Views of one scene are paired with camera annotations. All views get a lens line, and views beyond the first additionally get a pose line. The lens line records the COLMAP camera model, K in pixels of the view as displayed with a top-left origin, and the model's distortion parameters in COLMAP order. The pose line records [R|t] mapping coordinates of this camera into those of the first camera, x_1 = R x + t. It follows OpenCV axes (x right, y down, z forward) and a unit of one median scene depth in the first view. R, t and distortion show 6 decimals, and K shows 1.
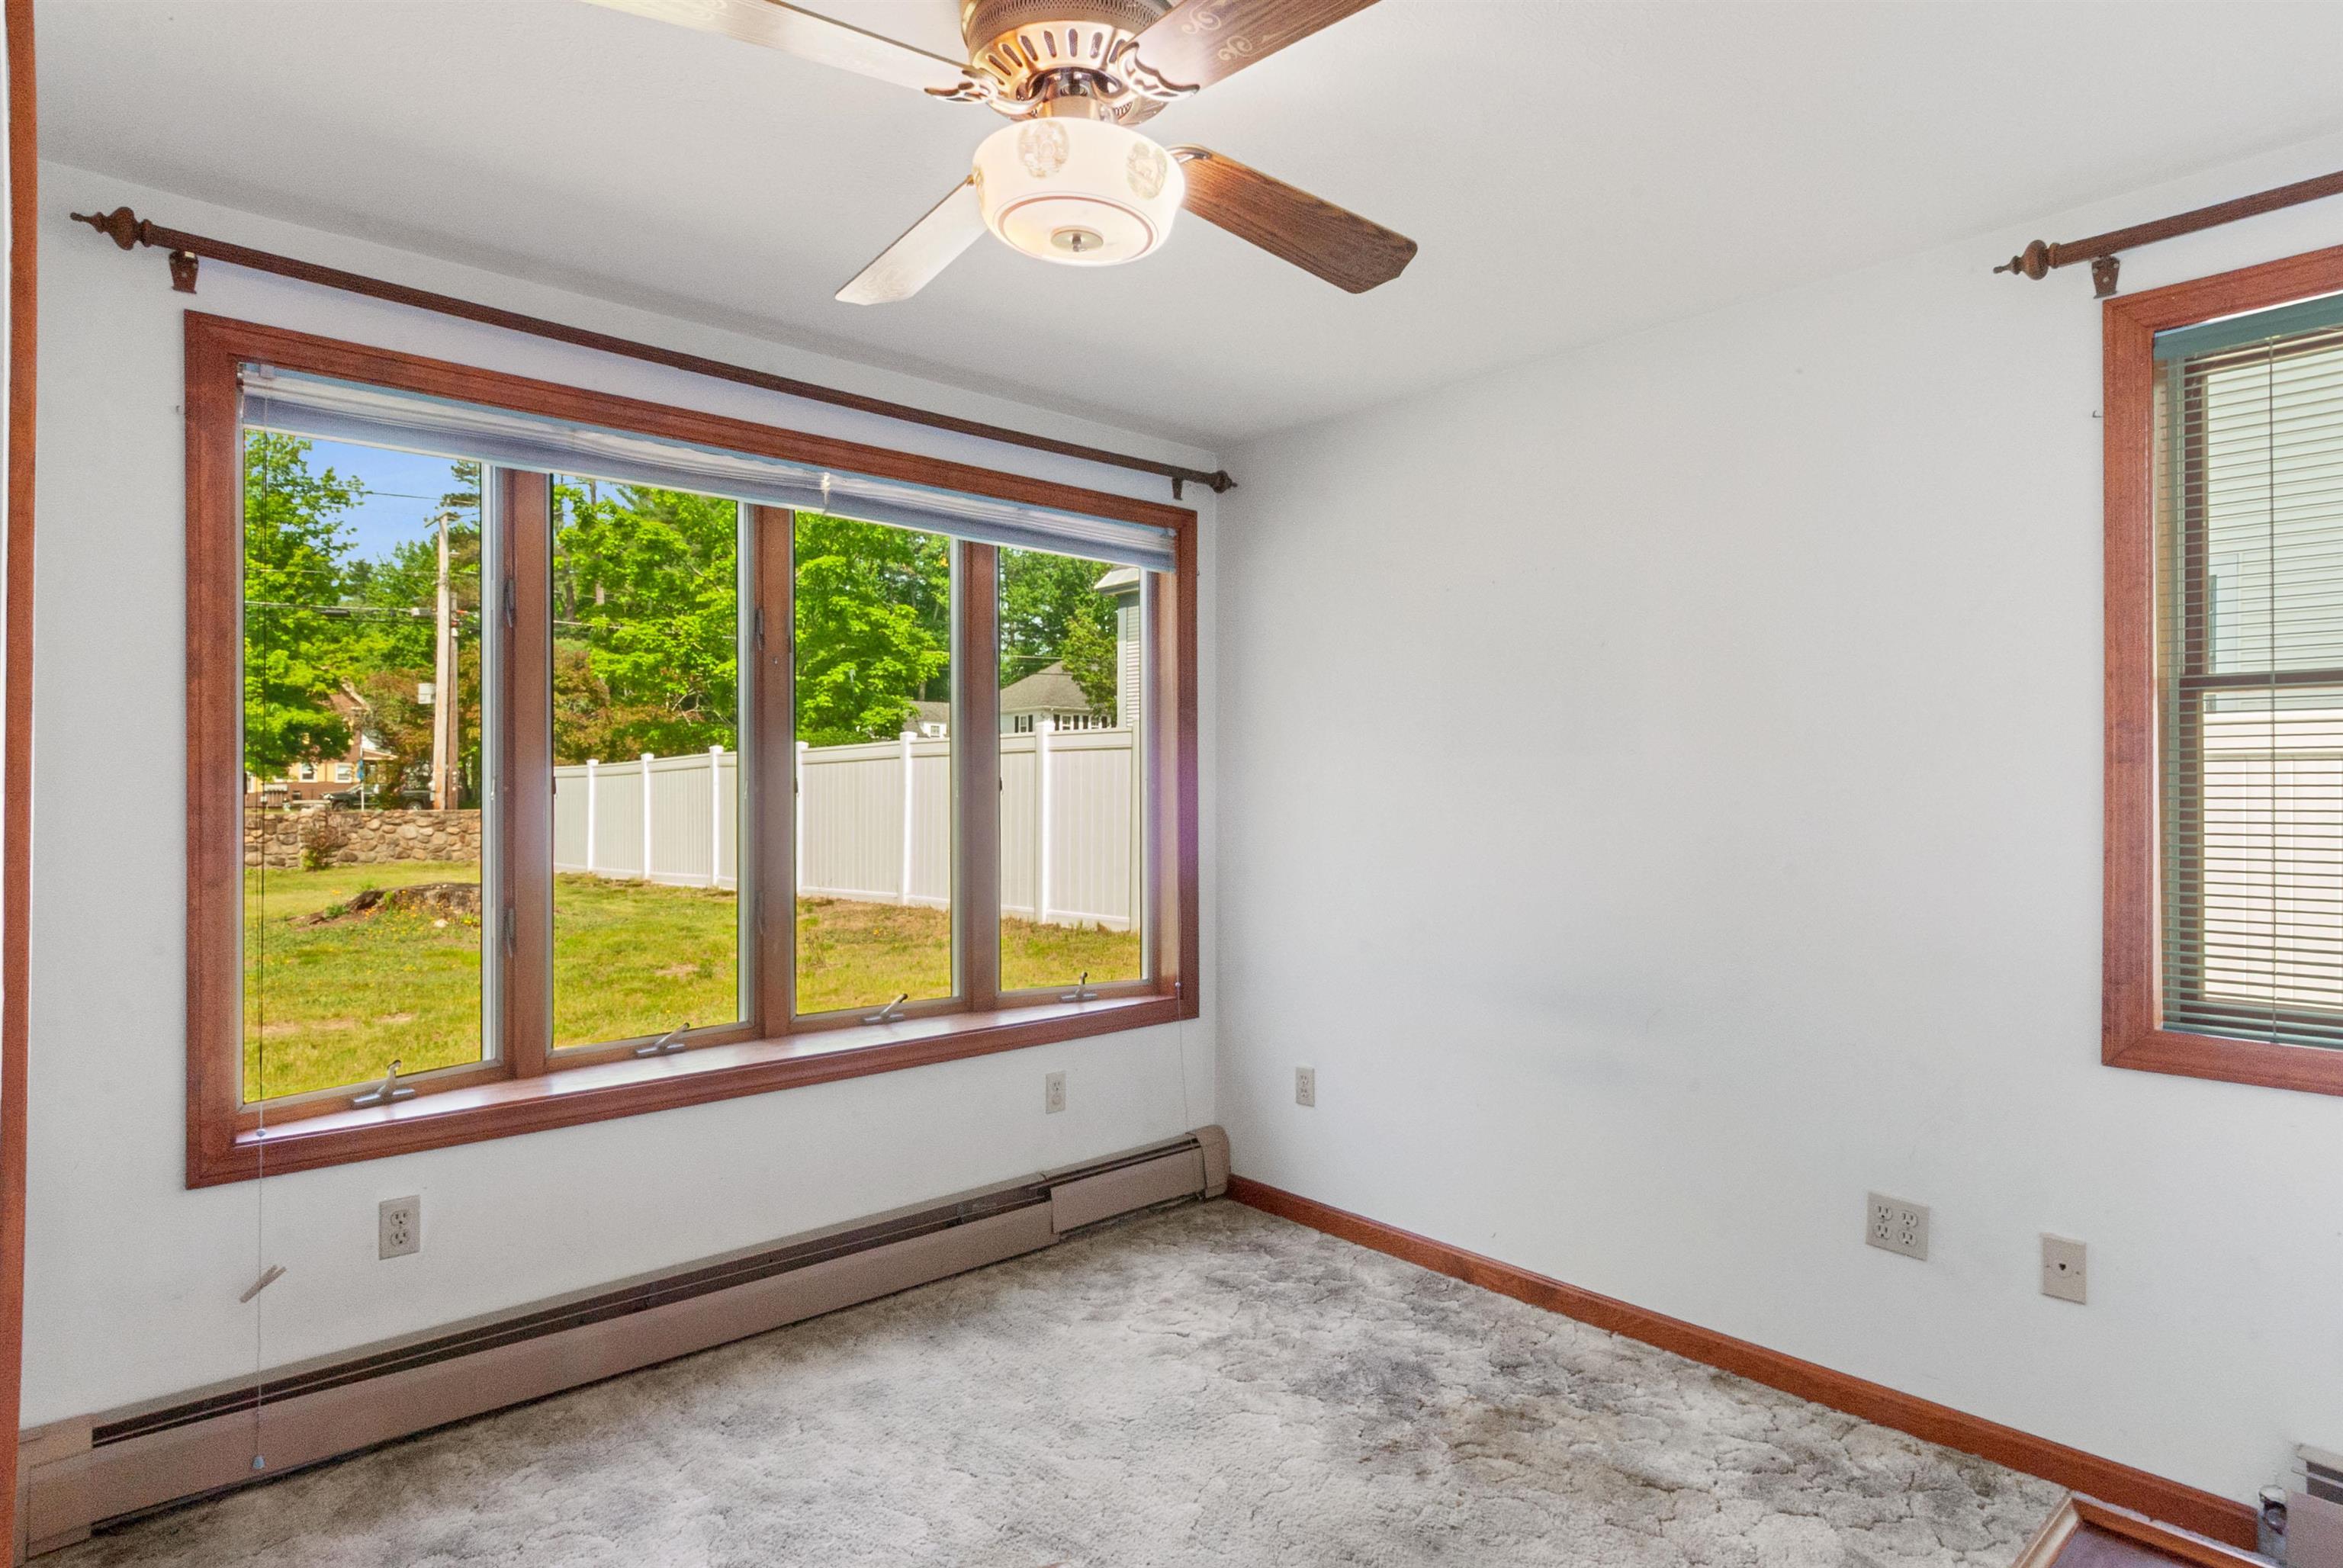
lens RADIAL K [[1267.1, 0, 1179.8], [0, 1267.1, 748.6], [0, 0, 1]] dist [0.001830, -0.000717]
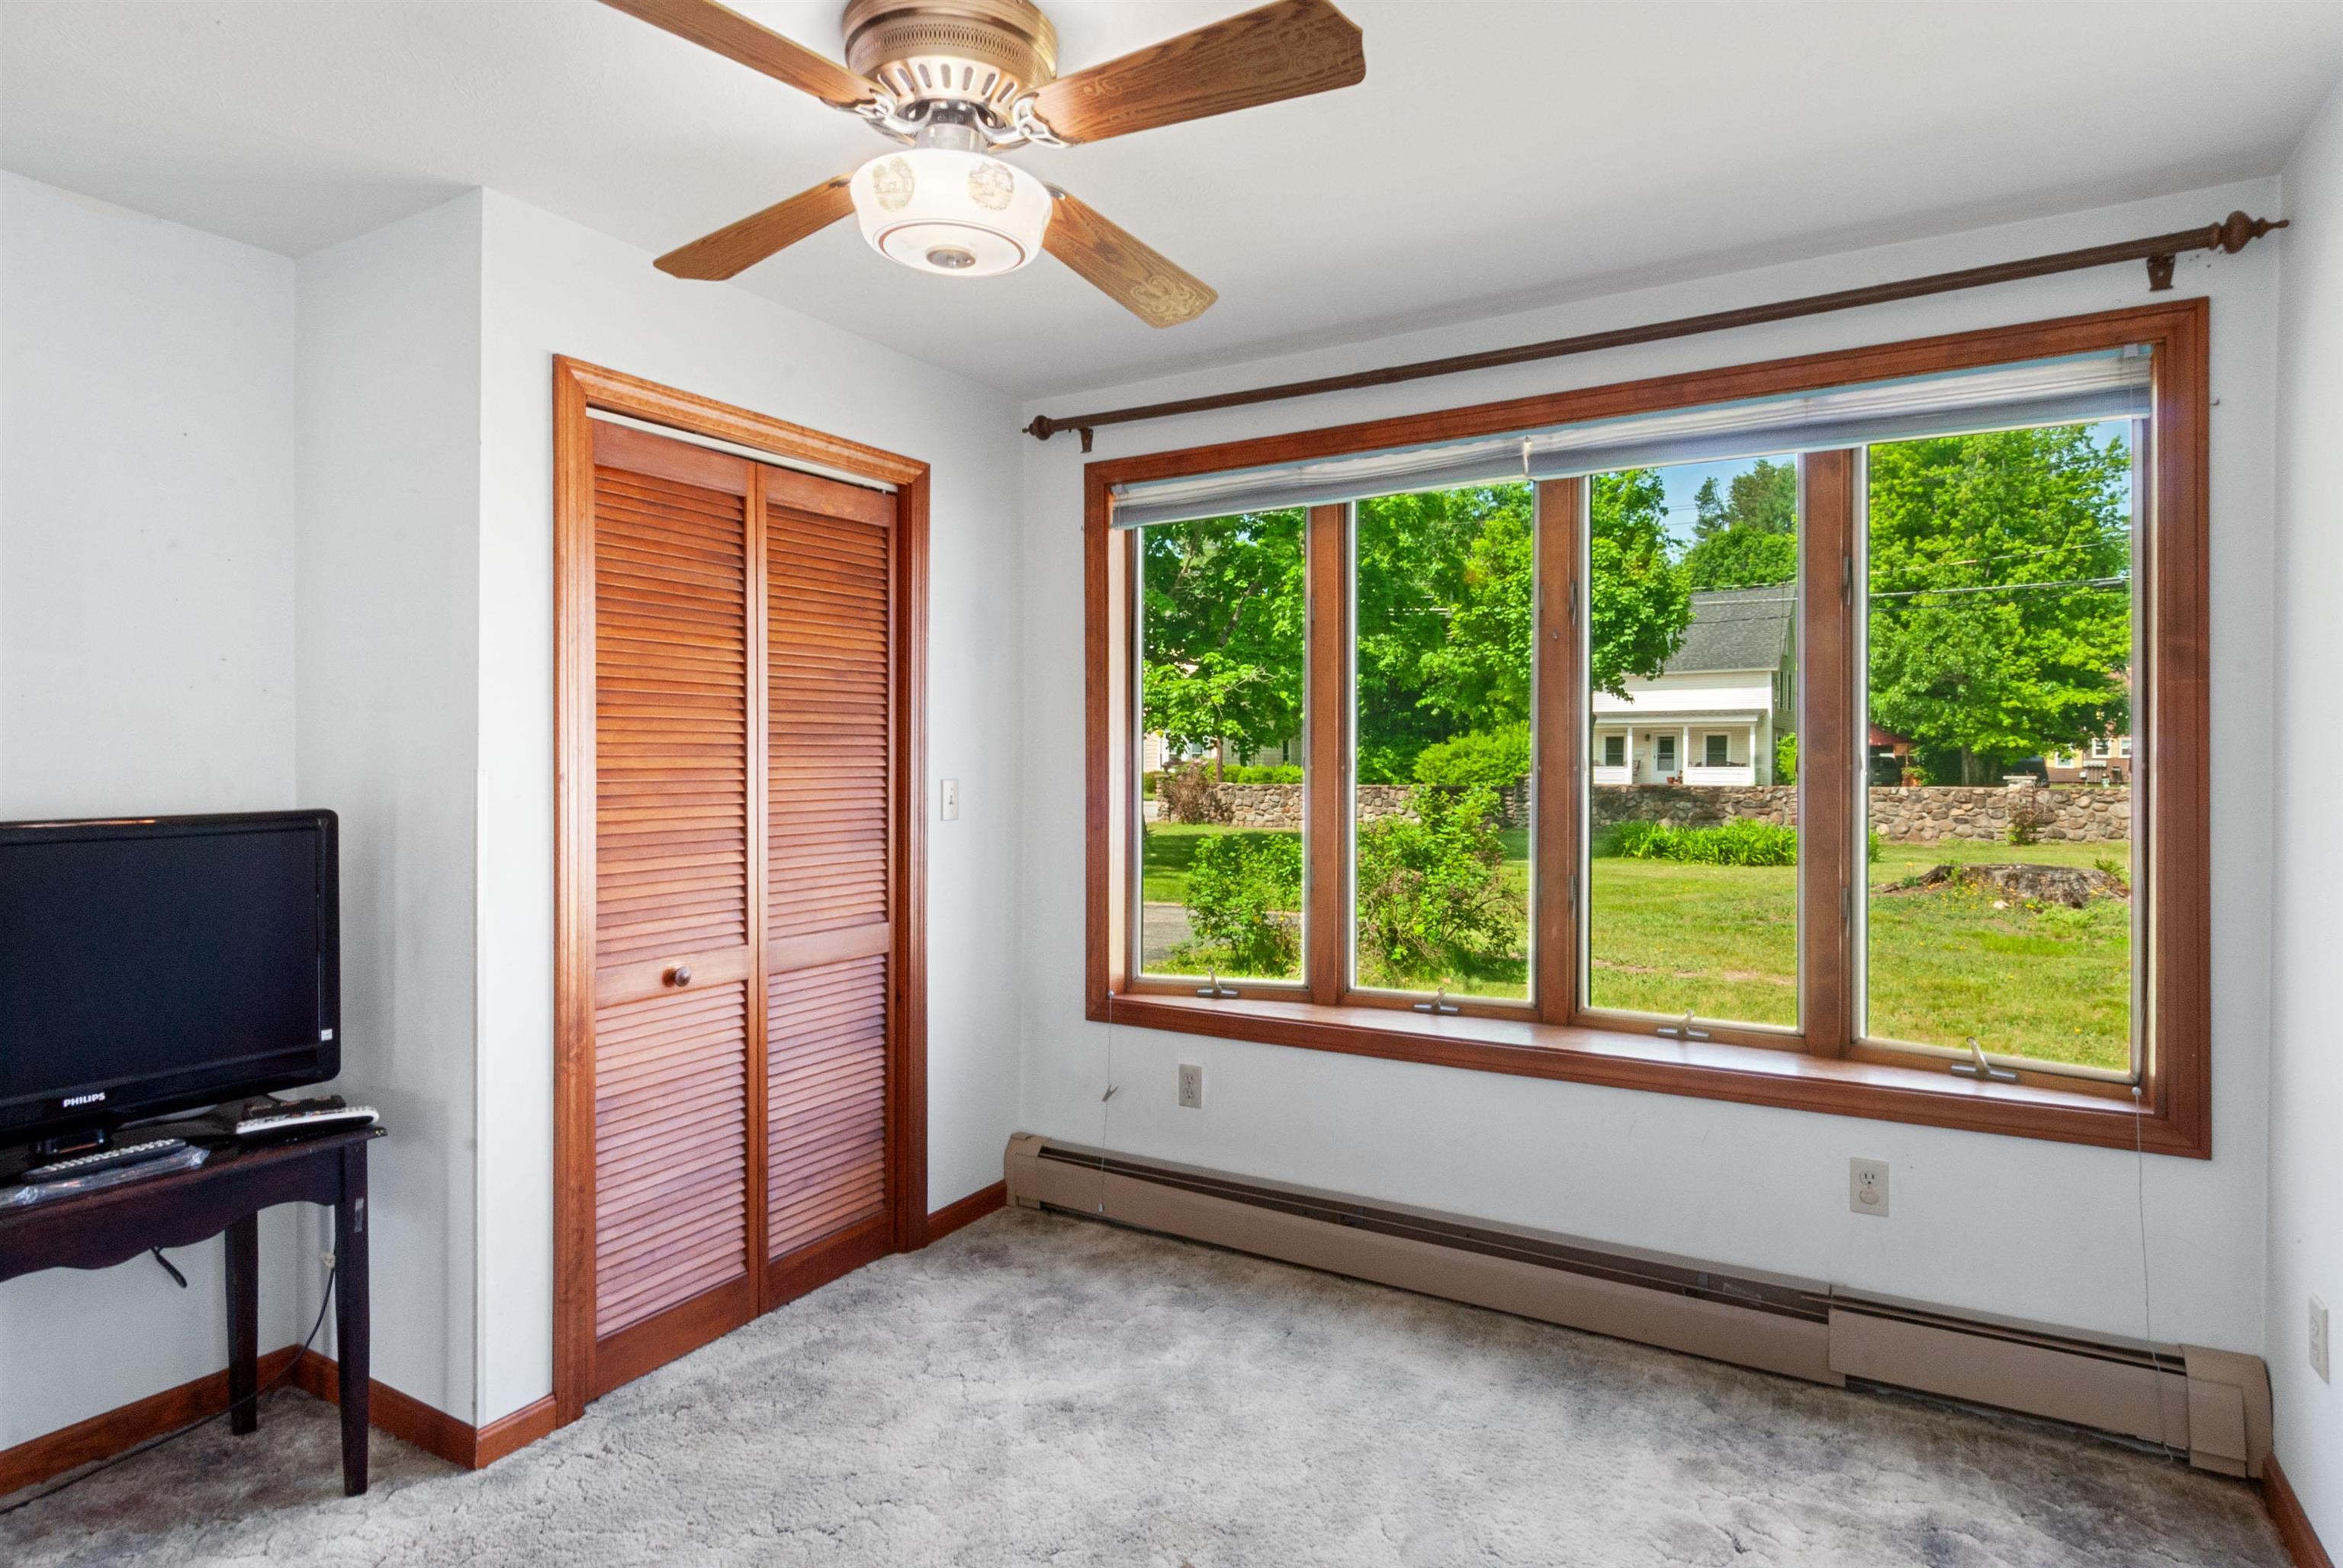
lens RADIAL K [[1233.3, 0, 1170.9], [0, 1233.3, 750.0], [0, 0, 1]] dist [-0.000515, -0.000712]
pose [[0.299137, -0.009625, -0.954161, 0.472793], [0.028497, 0.999593, -0.001149, 0.009695], [0.953784, -0.026847, 0.299290, 0.423165]]
